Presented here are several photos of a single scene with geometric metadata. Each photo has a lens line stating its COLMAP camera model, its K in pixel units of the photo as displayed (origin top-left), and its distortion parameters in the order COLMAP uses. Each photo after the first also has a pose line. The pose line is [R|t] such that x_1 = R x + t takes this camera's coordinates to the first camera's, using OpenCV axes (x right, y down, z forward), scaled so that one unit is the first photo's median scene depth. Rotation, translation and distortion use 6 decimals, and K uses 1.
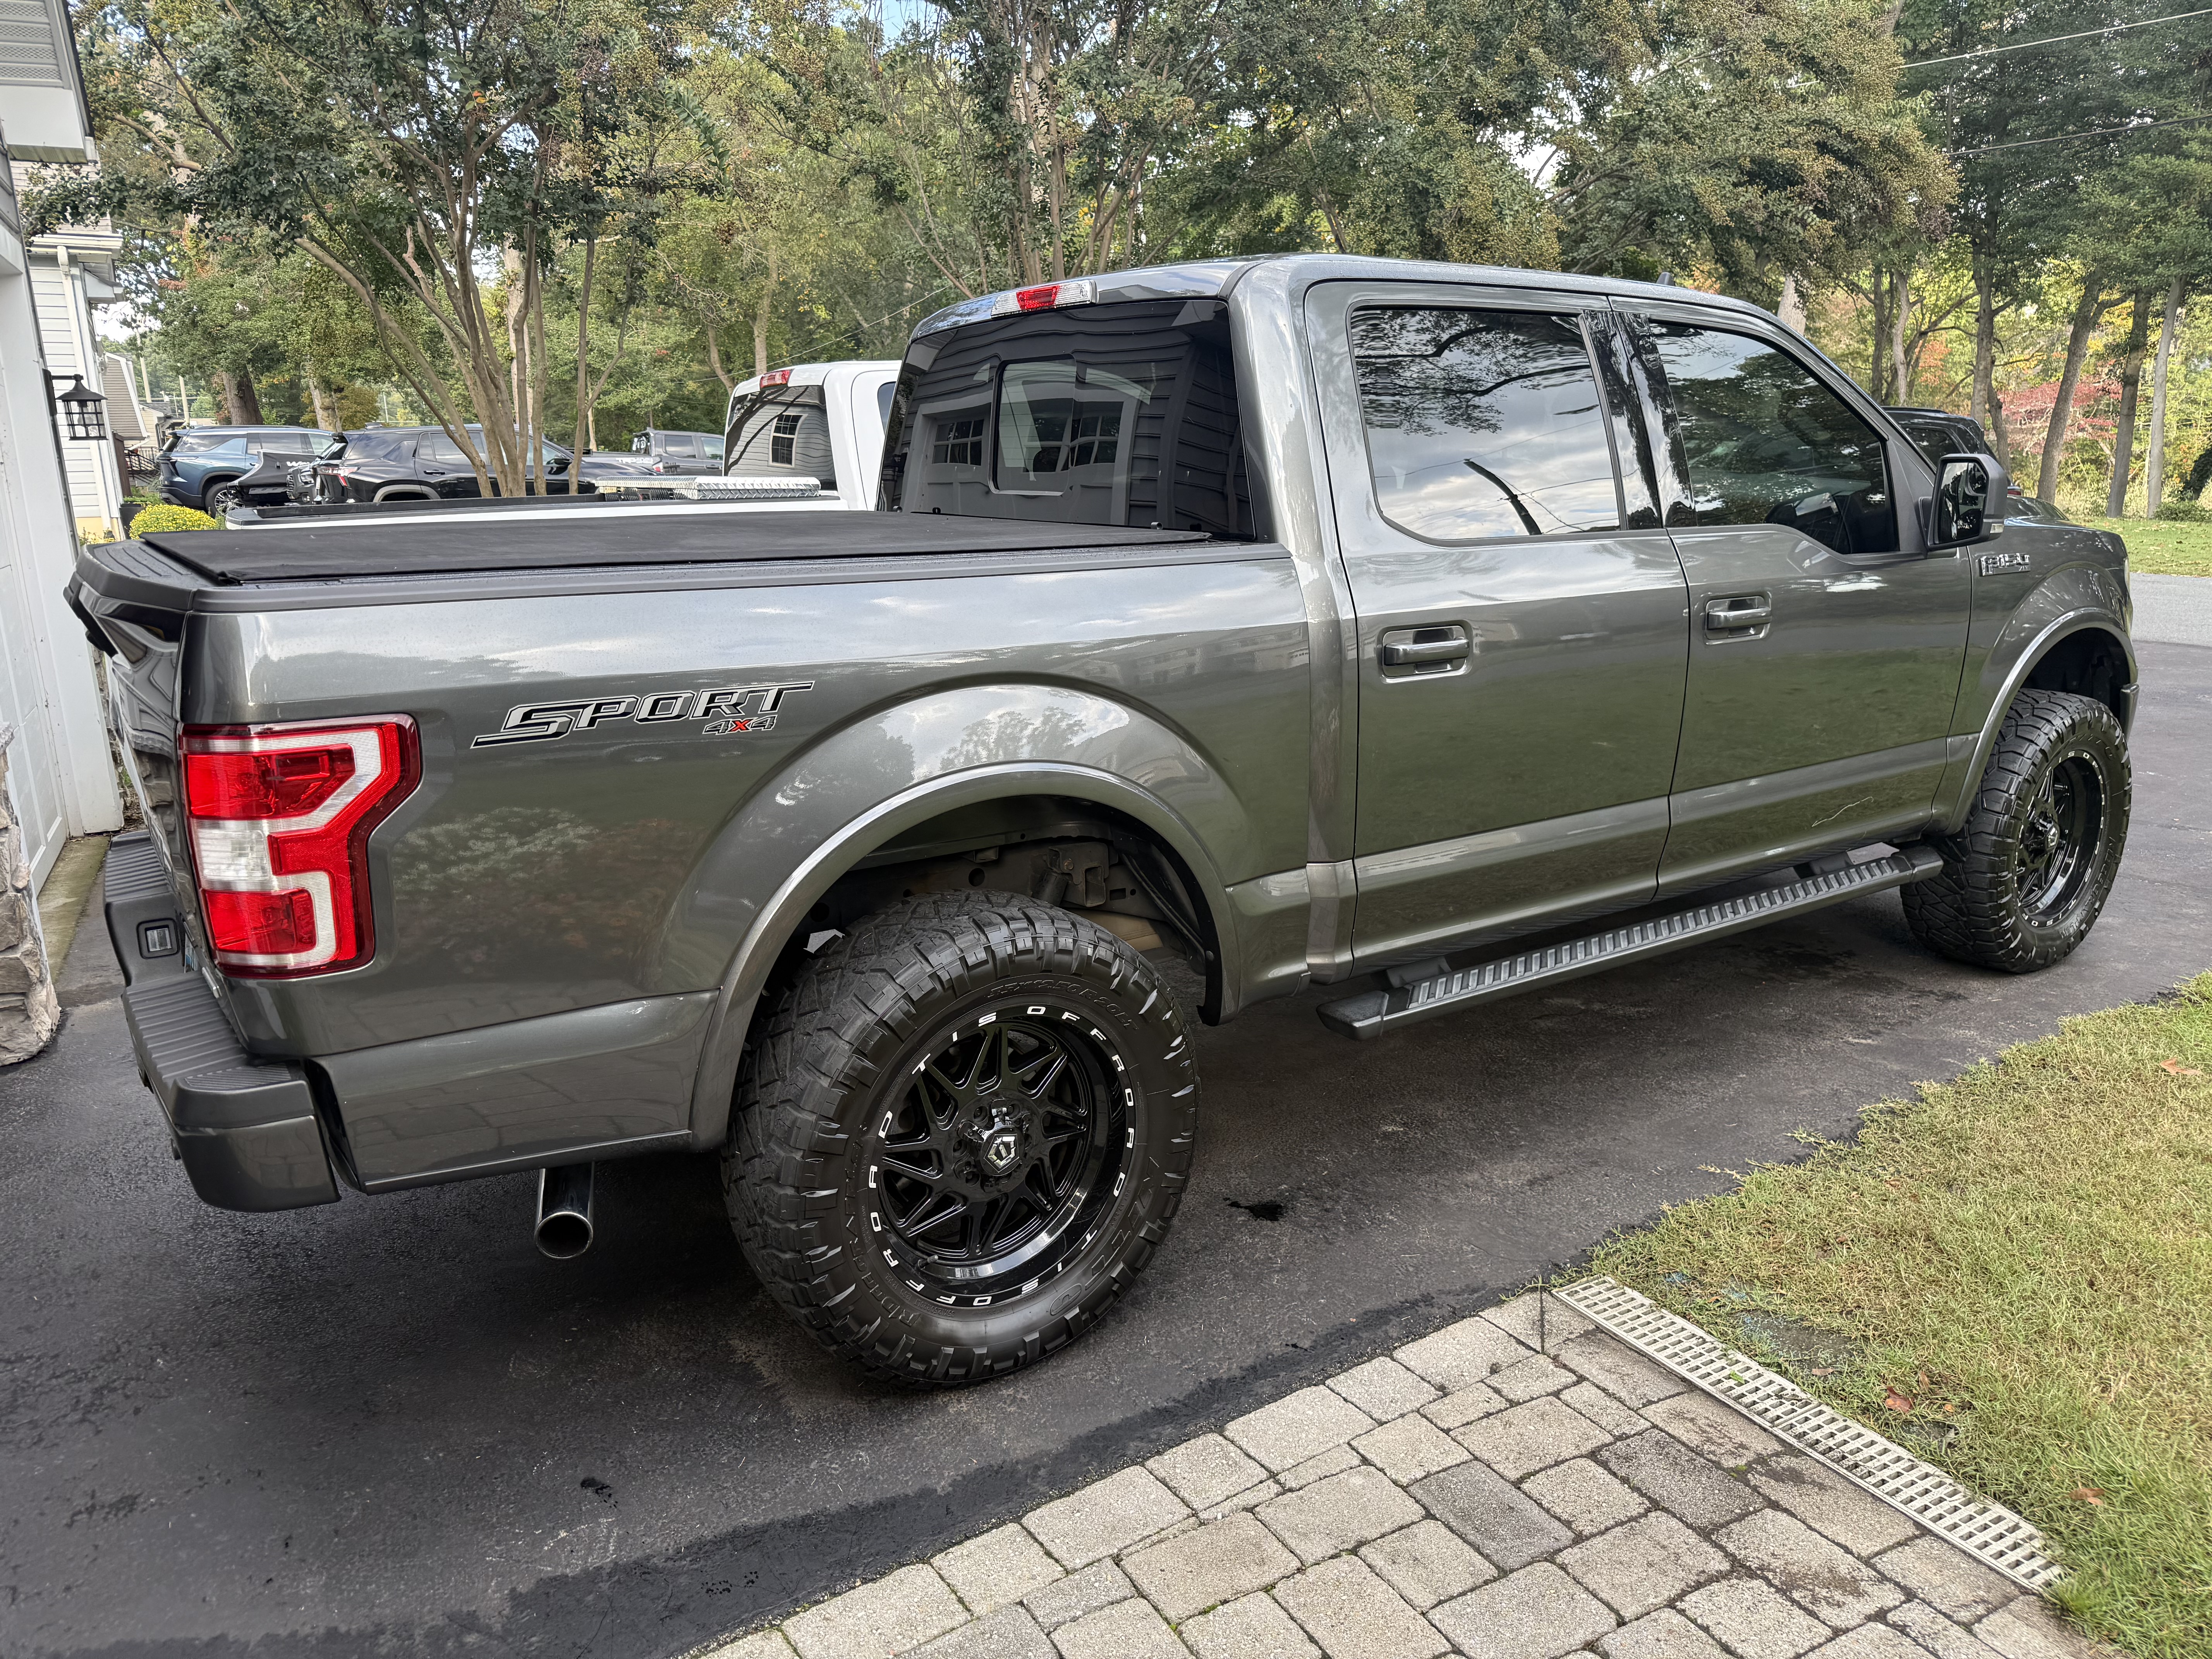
lens RADIAL K [[1531.4, 0, 1089.8], [0, 1531.4, 833.0], [0, 0, 1]] dist [0.150744, -0.187149]
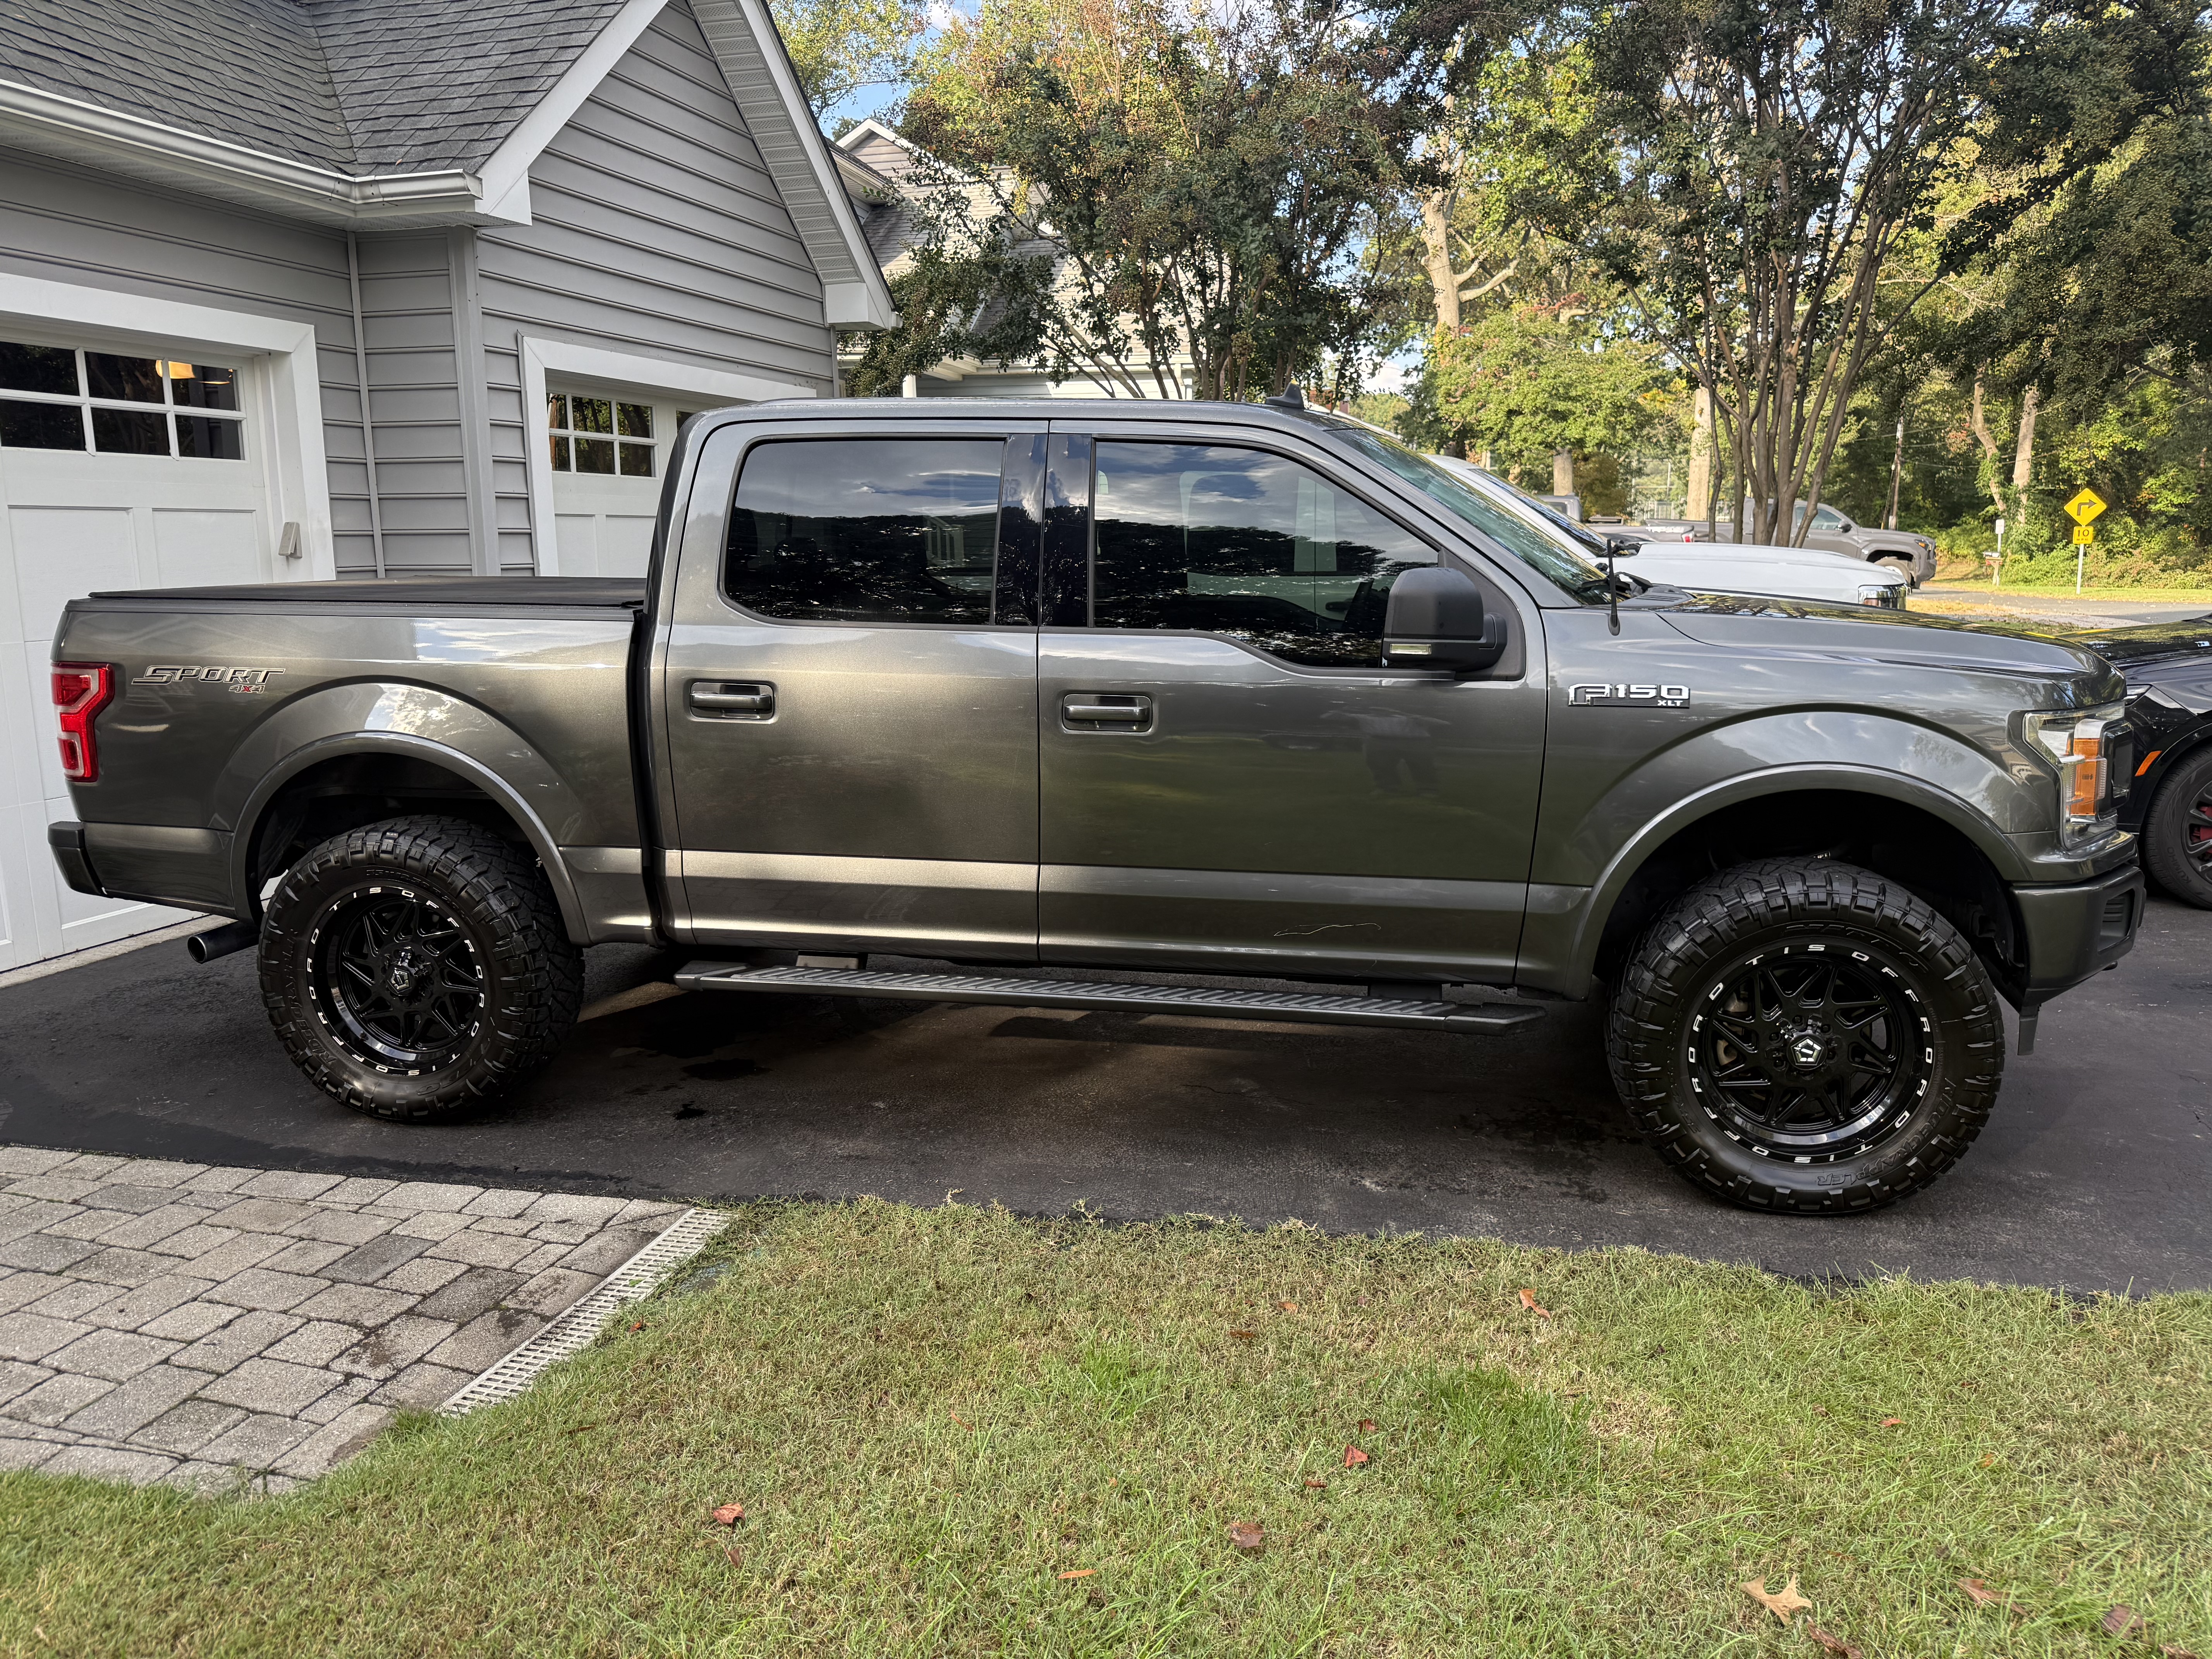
lens RADIAL K [[1527.6, 0, 1106.0], [0, 1527.6, 829.5], [0, 0, 1]] dist [0.156747, -0.289359]
pose [[0.709709, 0.151487, -0.688016, 1.409200], [-0.173645, 0.984092, 0.037557, -0.119733], [0.682760, 0.092816, 0.724723, 0.299329]]
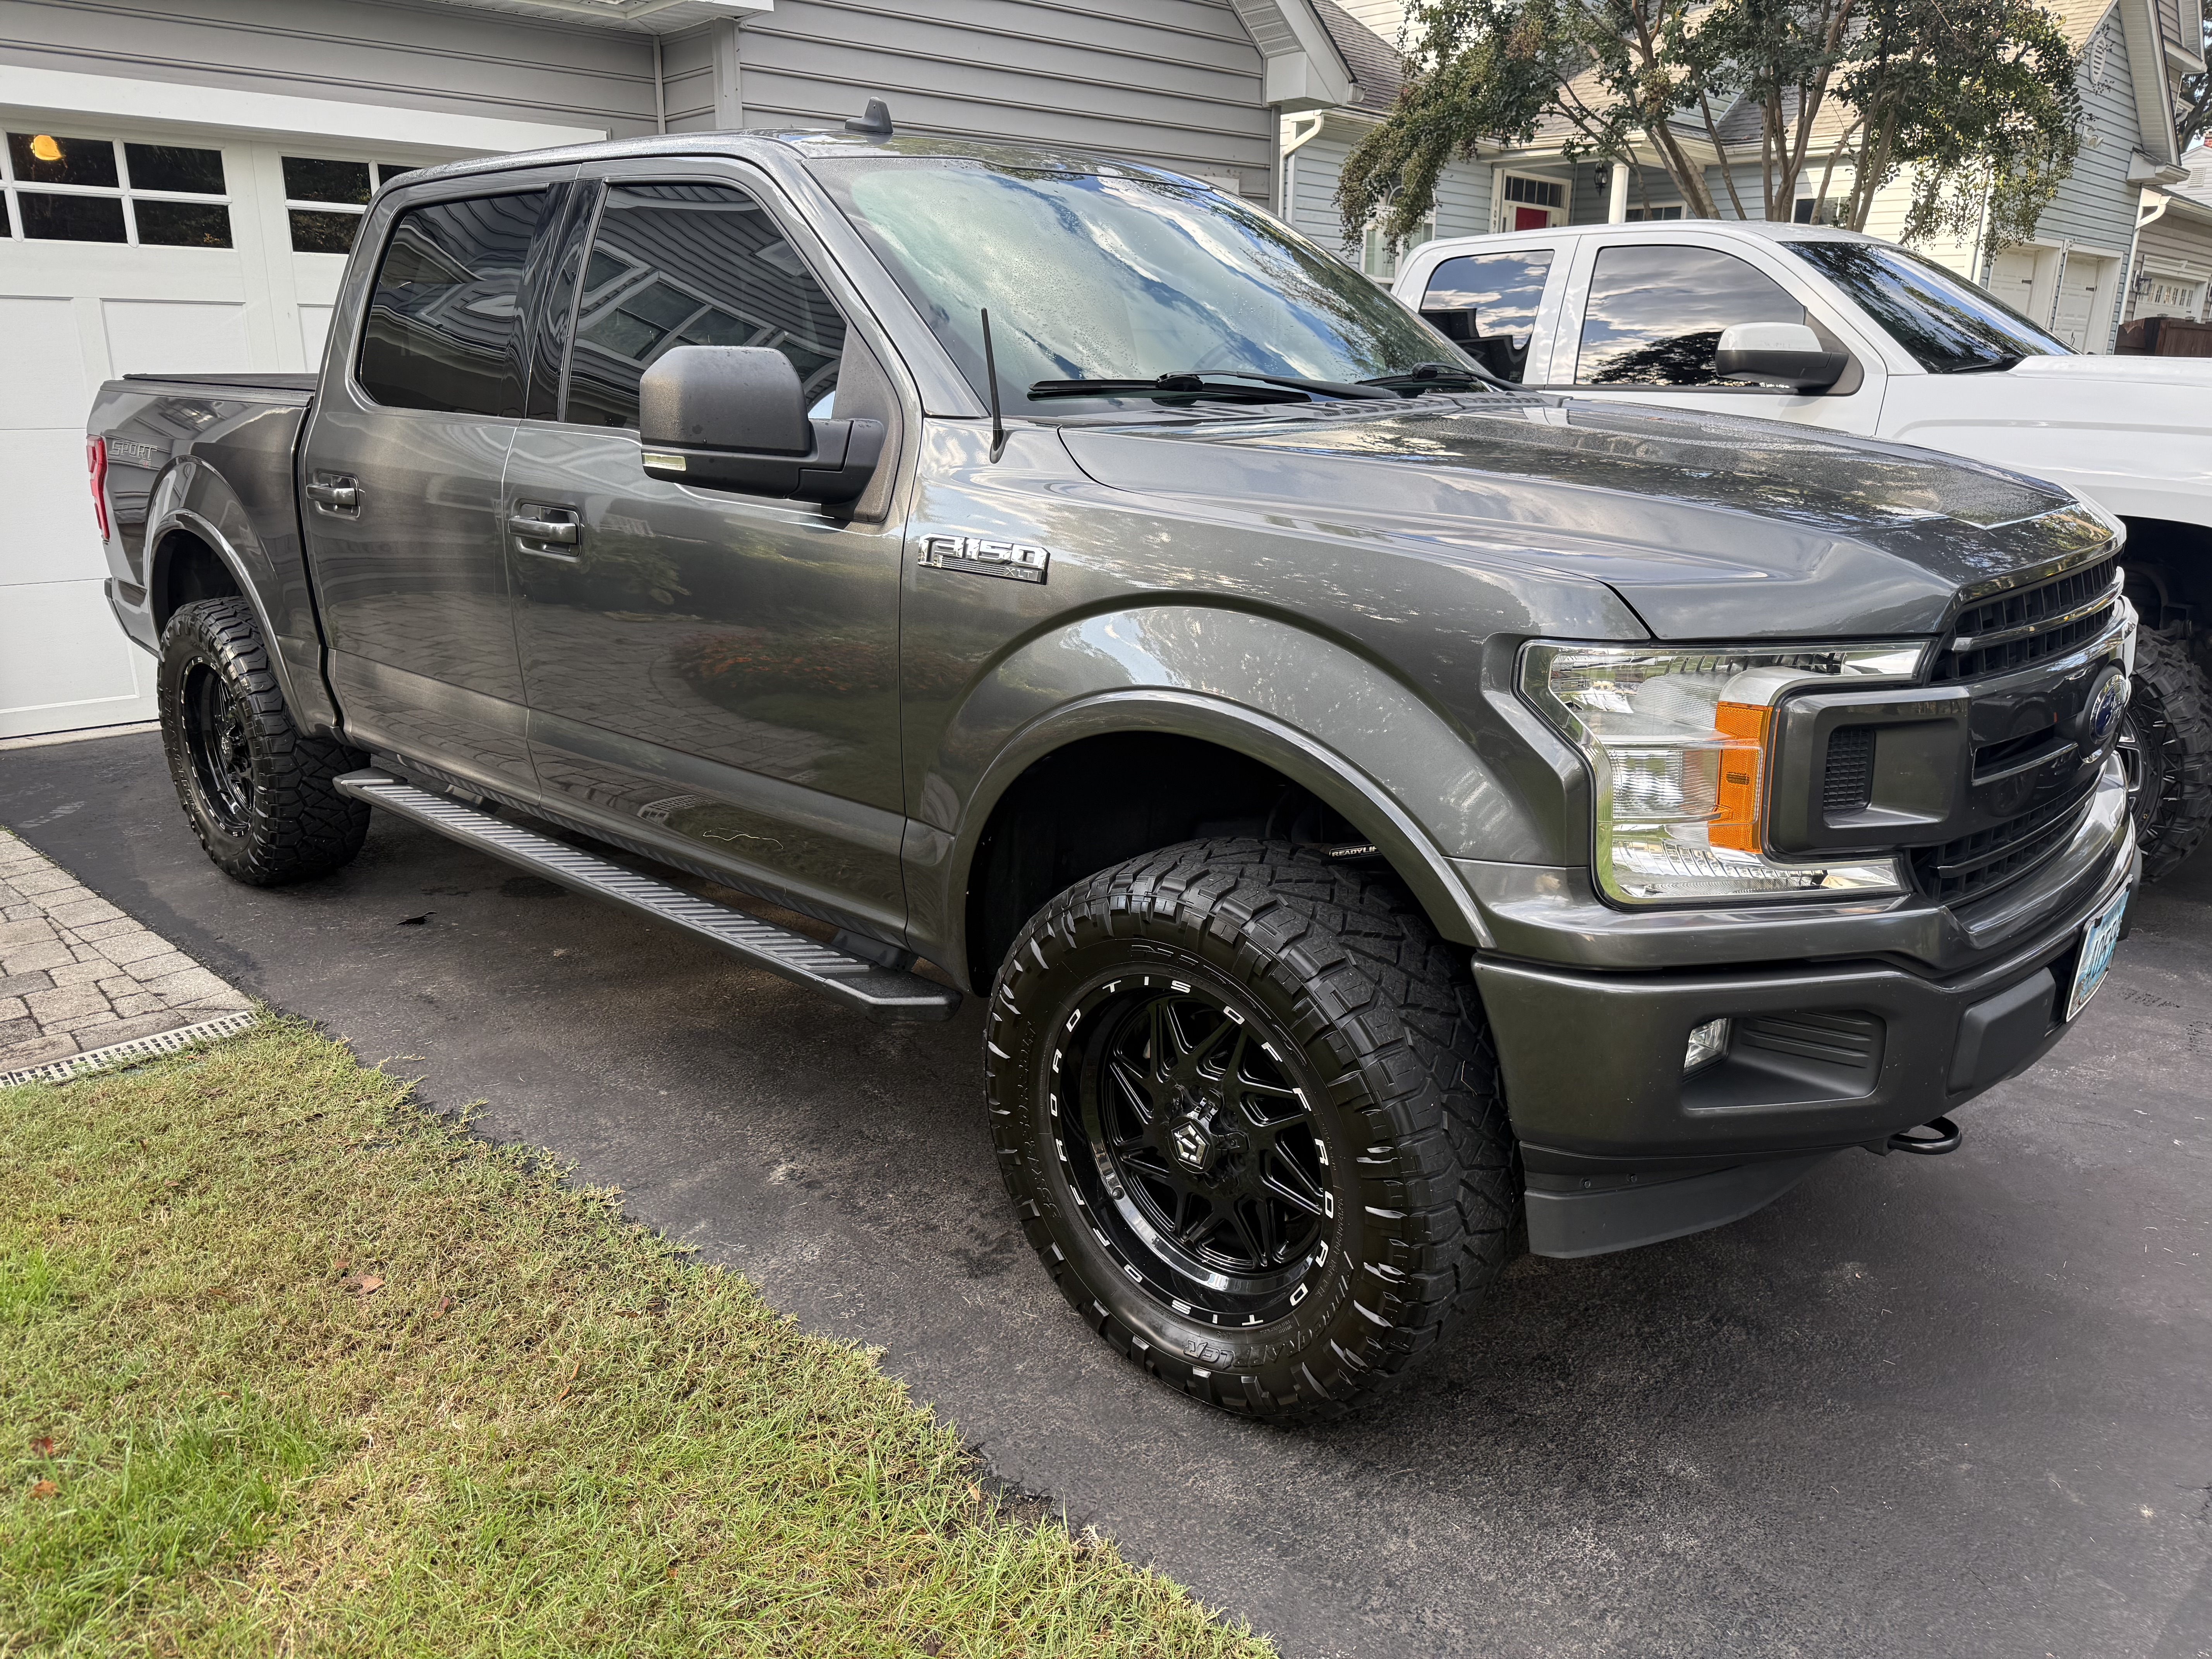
lens RADIAL K [[1531.4, 0, 1089.8], [0, 1531.4, 833.0], [0, 0, 1]] dist [0.150744, -0.187149]
pose [[0.232887, 0.302009, -0.924421, 1.639739], [-0.237797, 0.939387, 0.246991, -0.324646], [0.942983, 0.162303, 0.290588, 1.296783]]
